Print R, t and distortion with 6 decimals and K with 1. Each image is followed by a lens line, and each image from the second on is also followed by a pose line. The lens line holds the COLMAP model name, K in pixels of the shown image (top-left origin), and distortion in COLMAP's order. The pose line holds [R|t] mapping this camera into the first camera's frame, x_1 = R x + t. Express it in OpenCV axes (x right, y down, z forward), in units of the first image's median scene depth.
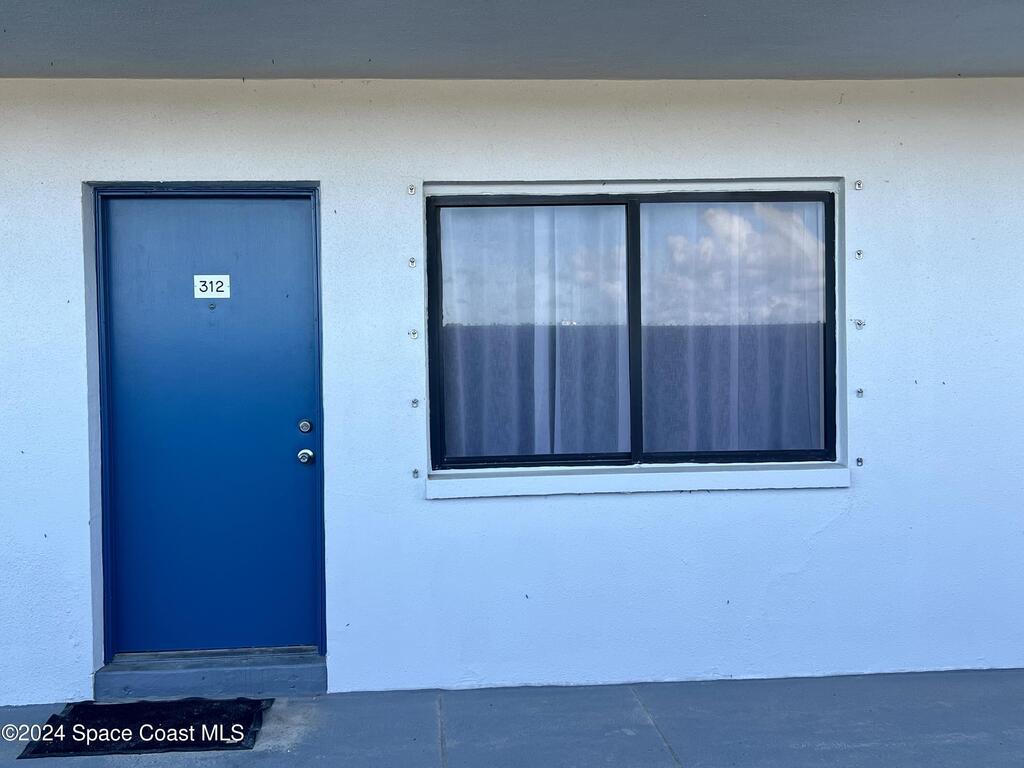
lens RADIAL K [[1134.4, 0, 512.0], [0, 1134.4, 384.0], [0, 0, 1]] dist [-0.004673, -0.000519]
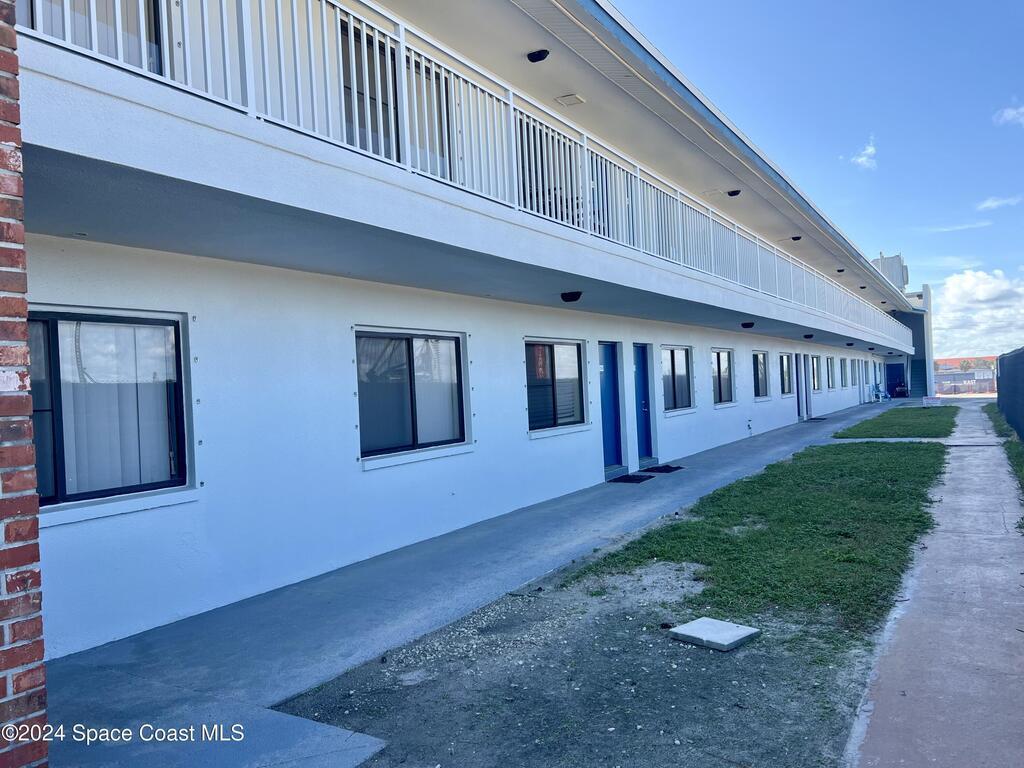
lens RADIAL K [[782.5, 0, 512.0], [0, 782.5, 384.0], [0, 0, 1]] dist [0.031068, -0.007363]
pose [[0.577732, -0.010514, 0.816159, -0.423015], [0.077416, 0.996115, -0.041968, 0.007824], [-0.812547, 0.087430, 0.576302, -0.044193]]
